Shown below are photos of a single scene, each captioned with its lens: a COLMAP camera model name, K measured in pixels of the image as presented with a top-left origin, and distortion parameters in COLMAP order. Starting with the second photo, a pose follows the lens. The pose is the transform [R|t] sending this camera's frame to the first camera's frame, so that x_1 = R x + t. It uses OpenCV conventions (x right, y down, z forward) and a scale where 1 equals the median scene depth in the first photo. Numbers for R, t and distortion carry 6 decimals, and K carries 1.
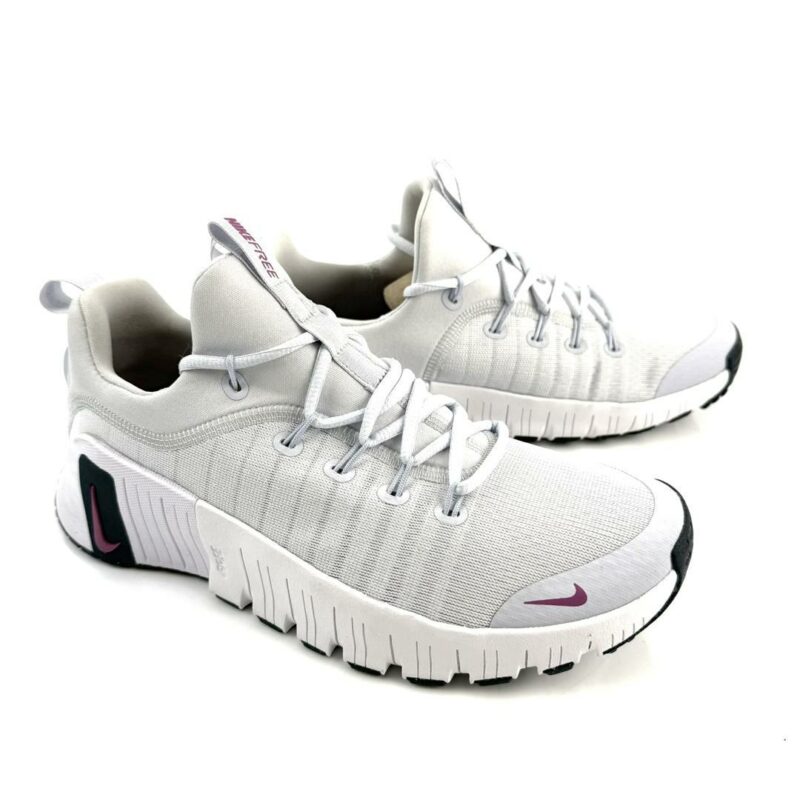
lens RADIAL K [[823.5, 0, 400.0], [0, 823.5, 400.0], [0, 0, 1]] dist [-0.002273, -0.020972]
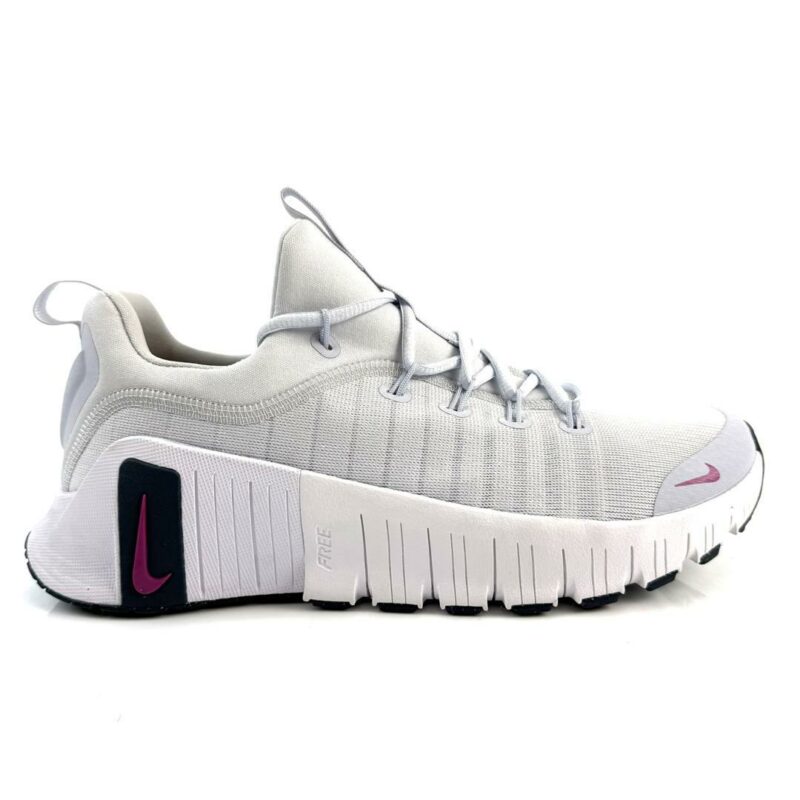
lens RADIAL K [[823.5, 0, 400.0], [0, 823.5, 400.0], [0, 0, 1]] dist [-0.002273, -0.020972]
pose [[0.903801, -0.058599, 0.423922, -0.532766], [0.207374, 0.926481, -0.314053, 0.358620], [-0.374352, 0.371752, 0.849506, 0.189004]]
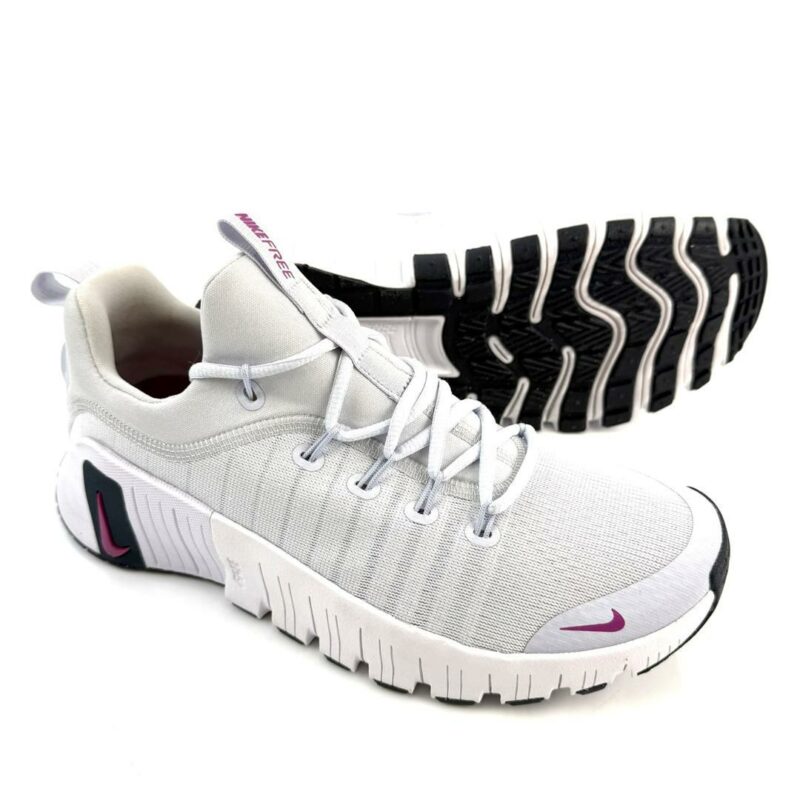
lens RADIAL K [[823.5, 0, 400.0], [0, 823.5, 400.0], [0, 0, 1]] dist [-0.002273, -0.020972]
pose [[0.999637, -0.005529, 0.026374, -0.055146], [0.002713, 0.994400, 0.105646, -0.111414], [-0.026810, -0.105536, 0.994054, 0.062994]]
